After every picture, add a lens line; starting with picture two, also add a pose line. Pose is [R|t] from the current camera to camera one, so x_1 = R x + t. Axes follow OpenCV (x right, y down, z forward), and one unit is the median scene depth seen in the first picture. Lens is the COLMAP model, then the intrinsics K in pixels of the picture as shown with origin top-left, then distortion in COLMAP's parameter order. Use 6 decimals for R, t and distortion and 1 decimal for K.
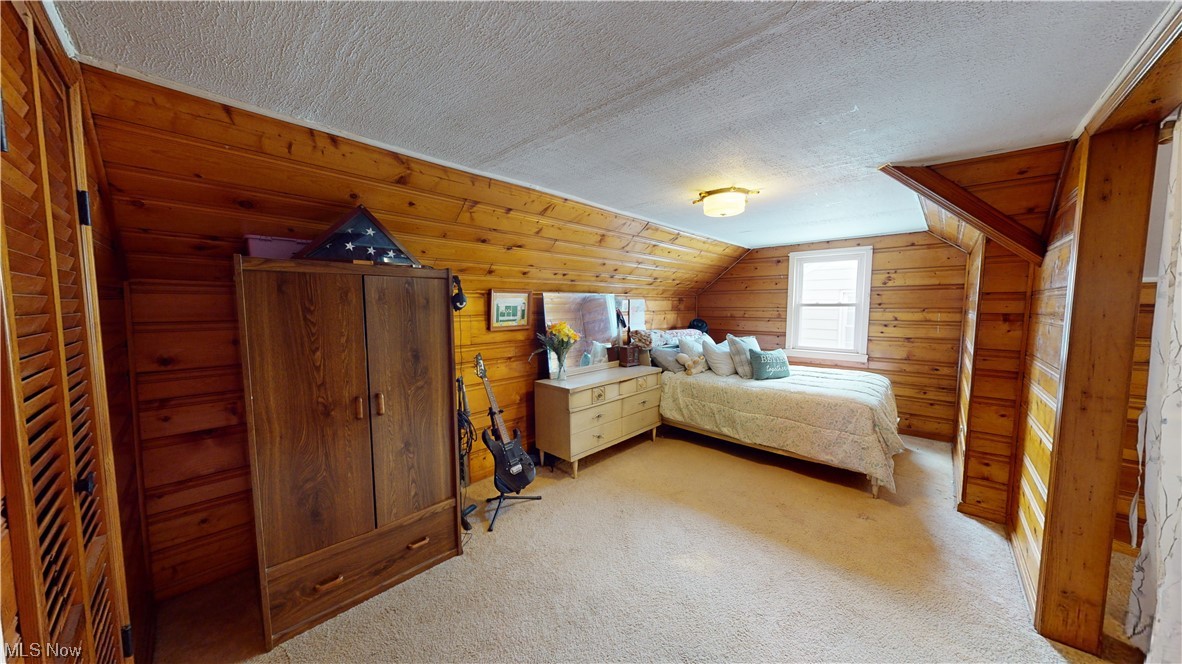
lens RADIAL K [[375.1, 0, 588.7], [0, 375.1, 334.0], [0, 0, 1]] dist [-0.000533, -0.000045]
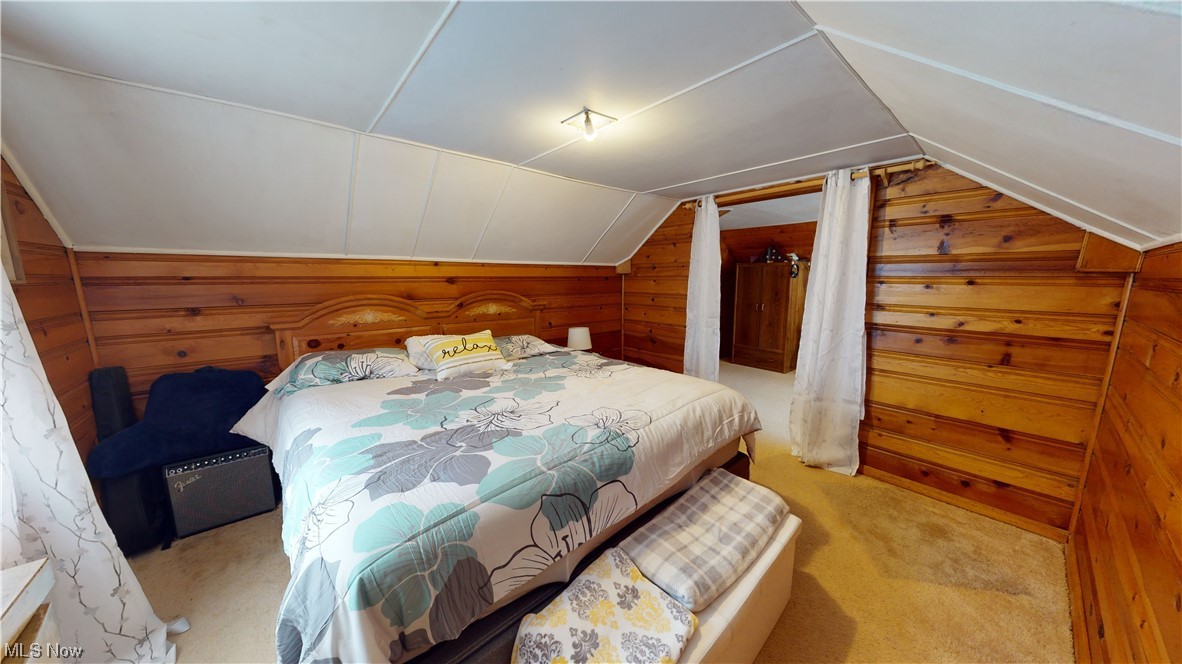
lens RADIAL K [[375.1, 0, 588.7], [0, 375.1, 334.0], [0, 0, 1]] dist [-0.000533, -0.000045]
pose [[-0.119611, 0.151239, -0.981234, 2.591884], [-0.075372, 0.984094, 0.160868, 0.009908], [0.989956, 0.093200, -0.106309, -0.084521]]
